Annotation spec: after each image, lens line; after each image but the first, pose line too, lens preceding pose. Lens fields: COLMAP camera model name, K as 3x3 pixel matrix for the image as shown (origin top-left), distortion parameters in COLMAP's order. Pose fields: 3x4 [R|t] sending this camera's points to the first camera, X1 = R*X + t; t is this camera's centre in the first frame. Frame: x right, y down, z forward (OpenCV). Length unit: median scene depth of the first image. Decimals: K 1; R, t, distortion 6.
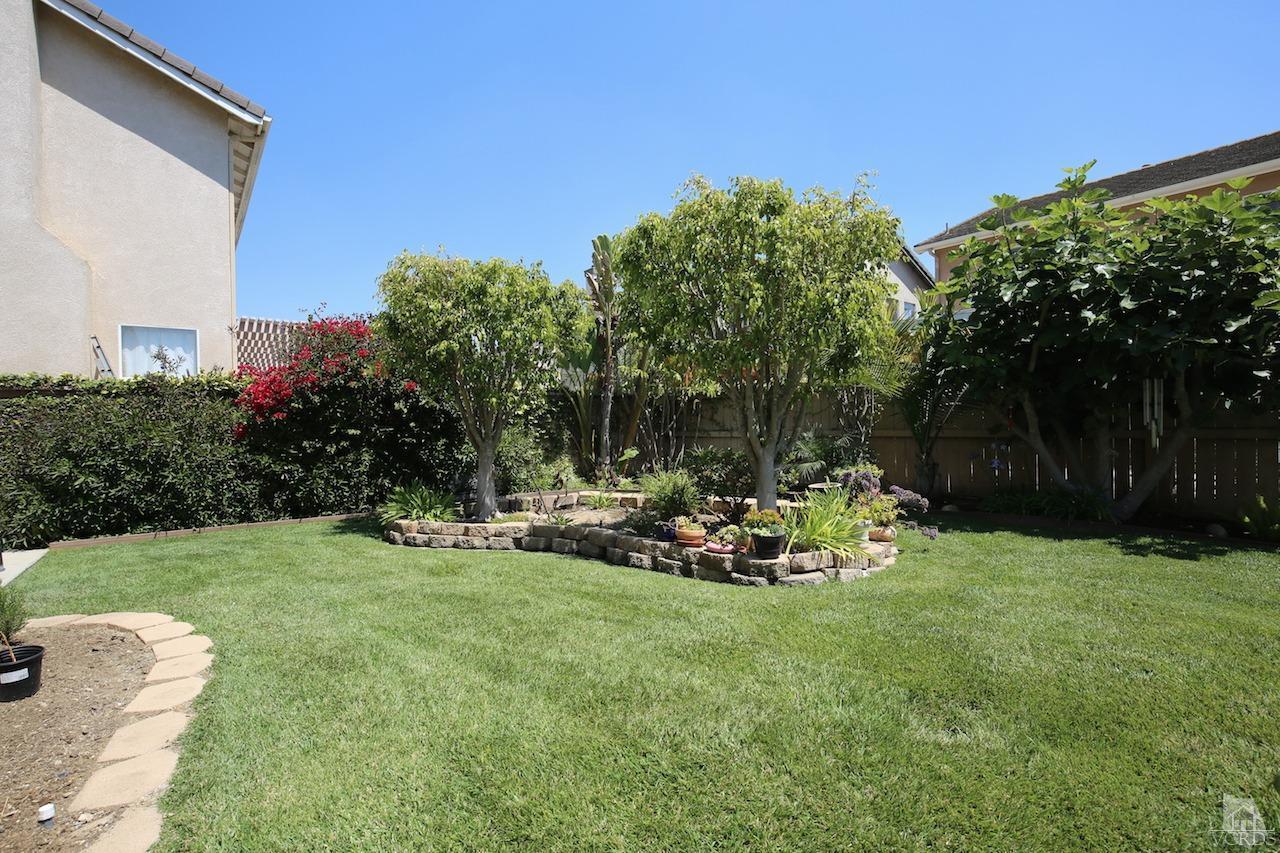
lens RADIAL K [[607.7, 0, 646.9], [0, 607.7, 427.4], [0, 0, 1]] dist [-0.039407, 0.002607]
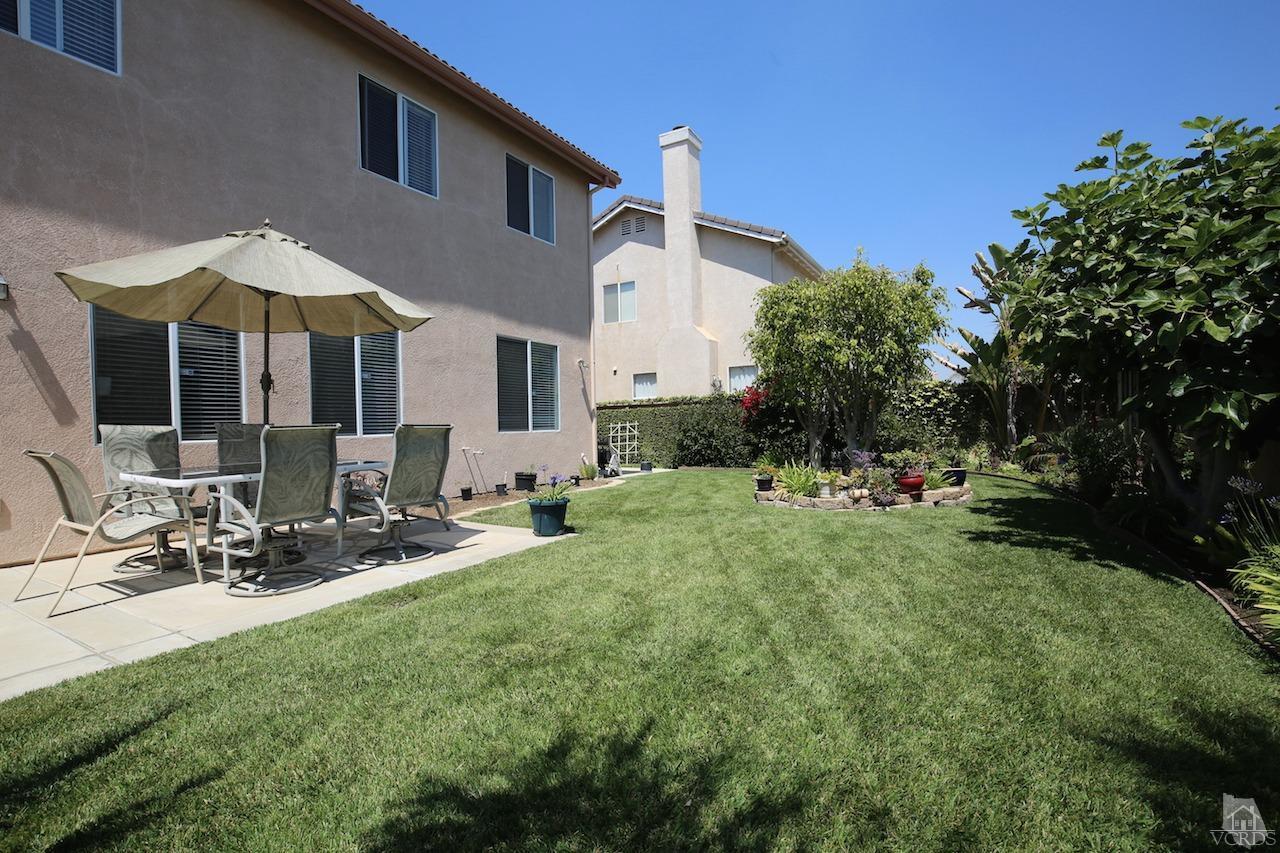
lens RADIAL K [[607.7, 0, 648.2], [0, 607.7, 424.4], [0, 0, 1]] dist [-0.039407, 0.002607]
pose [[0.322254, 0.011519, -0.946583, 1.104274], [0.009097, 0.999842, 0.015264, -0.014047], [0.946609, -0.013530, 0.322099, 0.066978]]
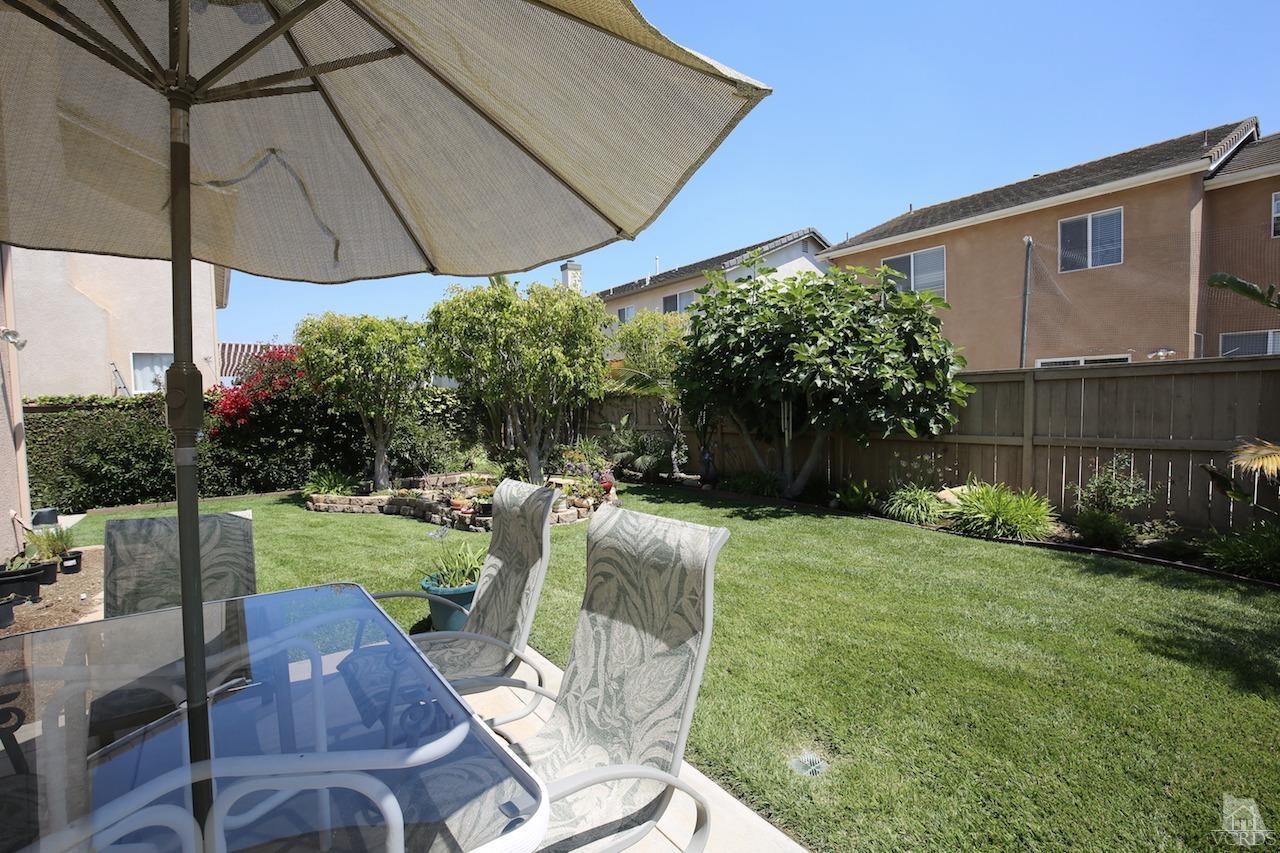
lens RADIAL K [[607.7, 0, 646.4], [0, 607.7, 428.3], [0, 0, 1]] dist [-0.039407, 0.002607]
pose [[0.999340, -0.003793, -0.036134, 0.391958], [0.005275, 0.999145, 0.041011, -0.055350], [0.035947, -0.041174, 0.998505, -0.372536]]
